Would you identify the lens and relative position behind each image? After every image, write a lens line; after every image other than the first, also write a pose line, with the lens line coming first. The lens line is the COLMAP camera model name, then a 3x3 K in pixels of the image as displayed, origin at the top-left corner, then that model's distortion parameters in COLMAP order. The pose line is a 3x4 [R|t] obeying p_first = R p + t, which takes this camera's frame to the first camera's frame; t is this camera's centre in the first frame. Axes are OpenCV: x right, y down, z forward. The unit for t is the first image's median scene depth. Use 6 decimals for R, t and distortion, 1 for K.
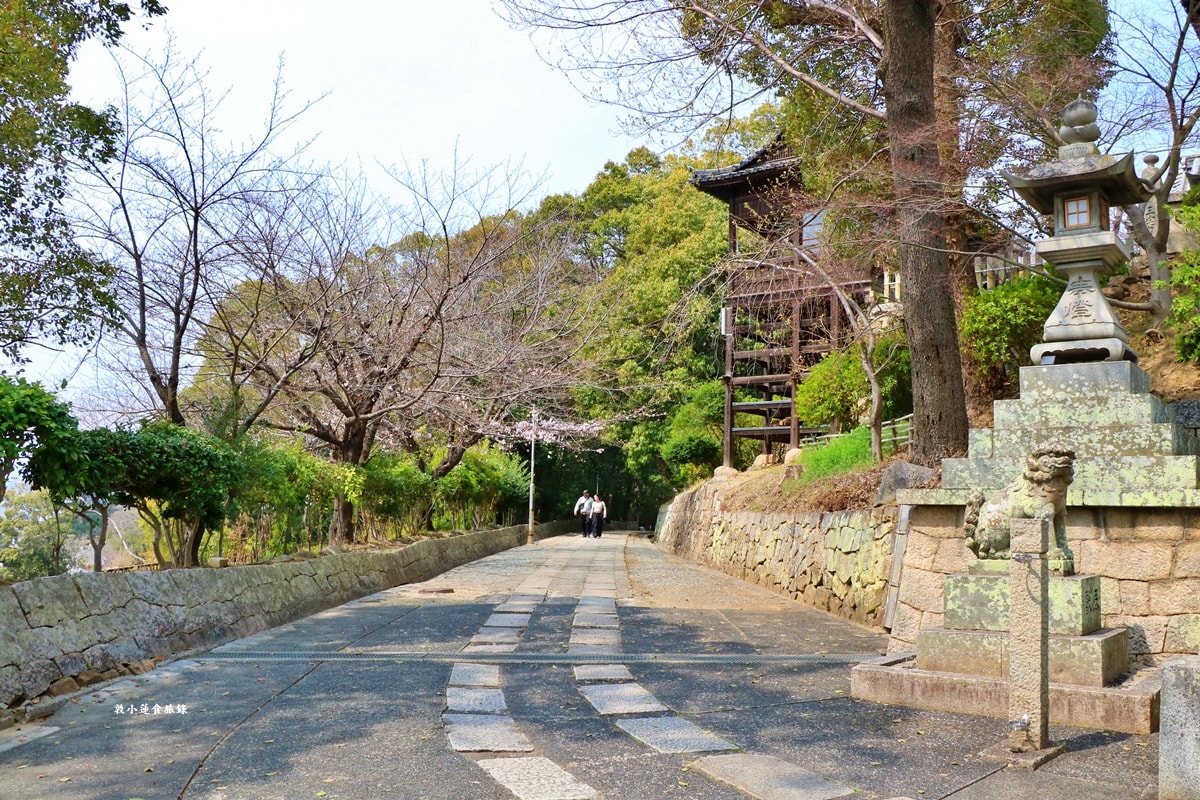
lens RADIAL K [[1025.1, 0, 600.0], [0, 1025.1, 400.0], [0, 0, 1]] dist [-0.189311, 0.173874]
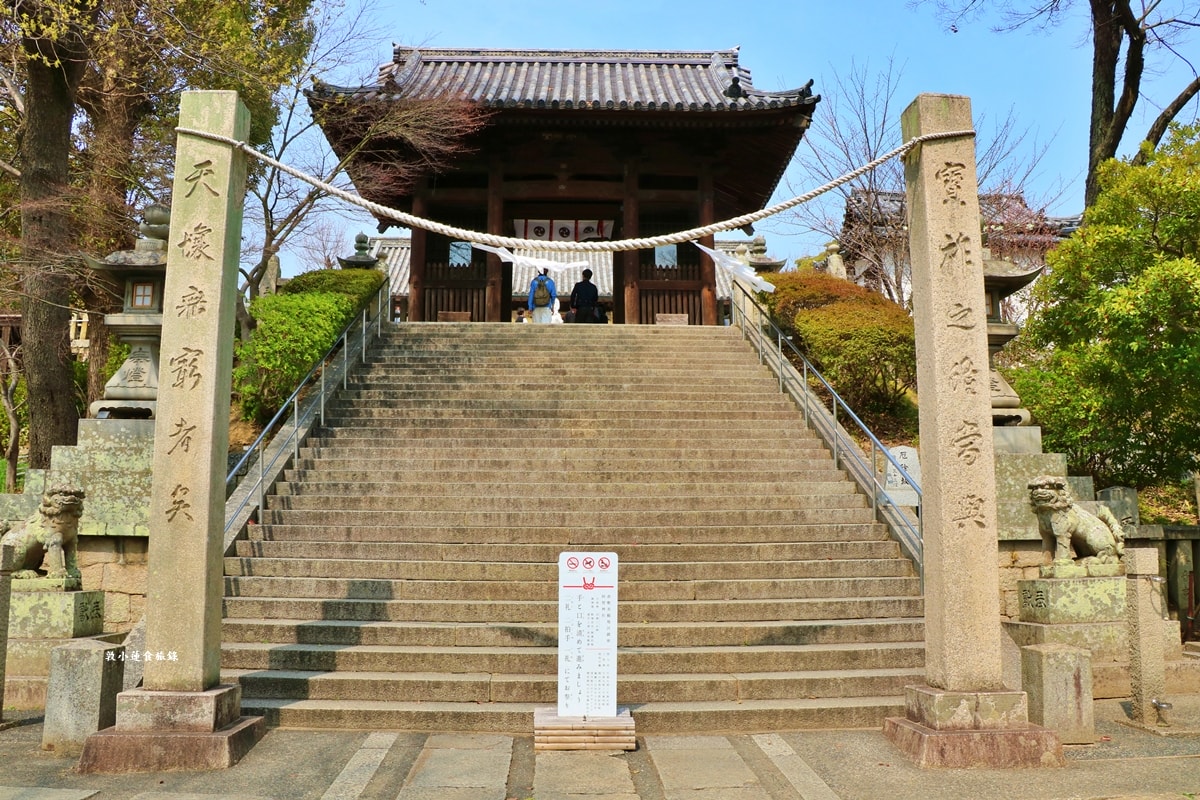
lens RADIAL K [[1025.1, 0, 600.0], [0, 1025.1, 400.0], [0, 0, 1]] dist [-0.189311, 0.173874]
pose [[0.753002, 0.074180, 0.653823, 0.124155], [-0.052783, 0.997233, -0.052352, -0.028075], [-0.655898, 0.004910, 0.754834, -0.315561]]
